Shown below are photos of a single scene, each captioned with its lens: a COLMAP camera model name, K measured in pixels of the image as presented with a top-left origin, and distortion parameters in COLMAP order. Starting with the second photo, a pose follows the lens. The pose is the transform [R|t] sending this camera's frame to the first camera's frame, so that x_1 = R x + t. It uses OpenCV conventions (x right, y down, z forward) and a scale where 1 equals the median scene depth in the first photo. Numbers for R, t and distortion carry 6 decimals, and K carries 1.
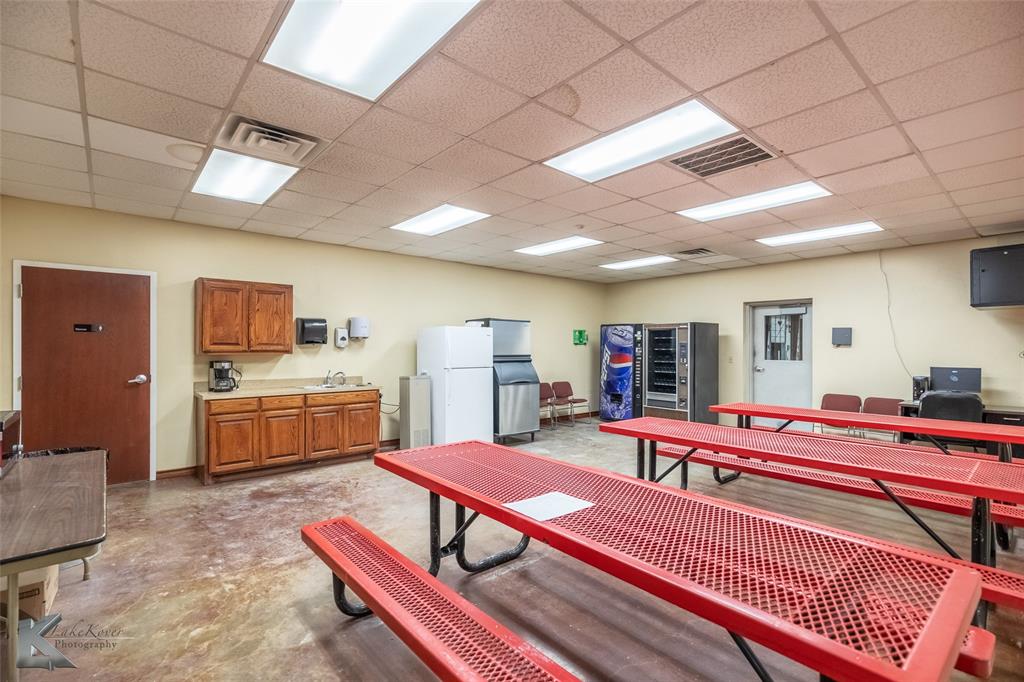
lens RADIAL K [[467.9, 0, 518.0], [0, 467.9, 345.6], [0, 0, 1]] dist [0.001848, 0.000698]
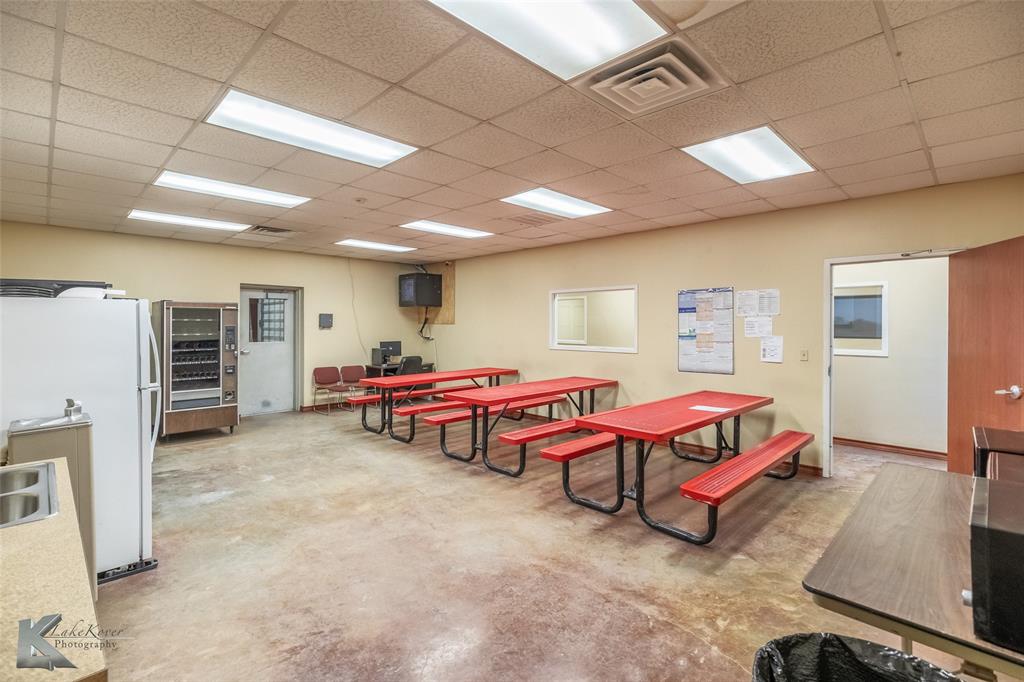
lens RADIAL K [[467.9, 0, 510.9], [0, 467.9, 325.9], [0, 0, 1]] dist [0.001848, 0.000698]
pose [[-0.064017, -0.008451, 0.997913, -1.334969], [-0.008022, 0.999936, 0.007953, -0.043955], [-0.997917, -0.007496, -0.064080, 1.326028]]
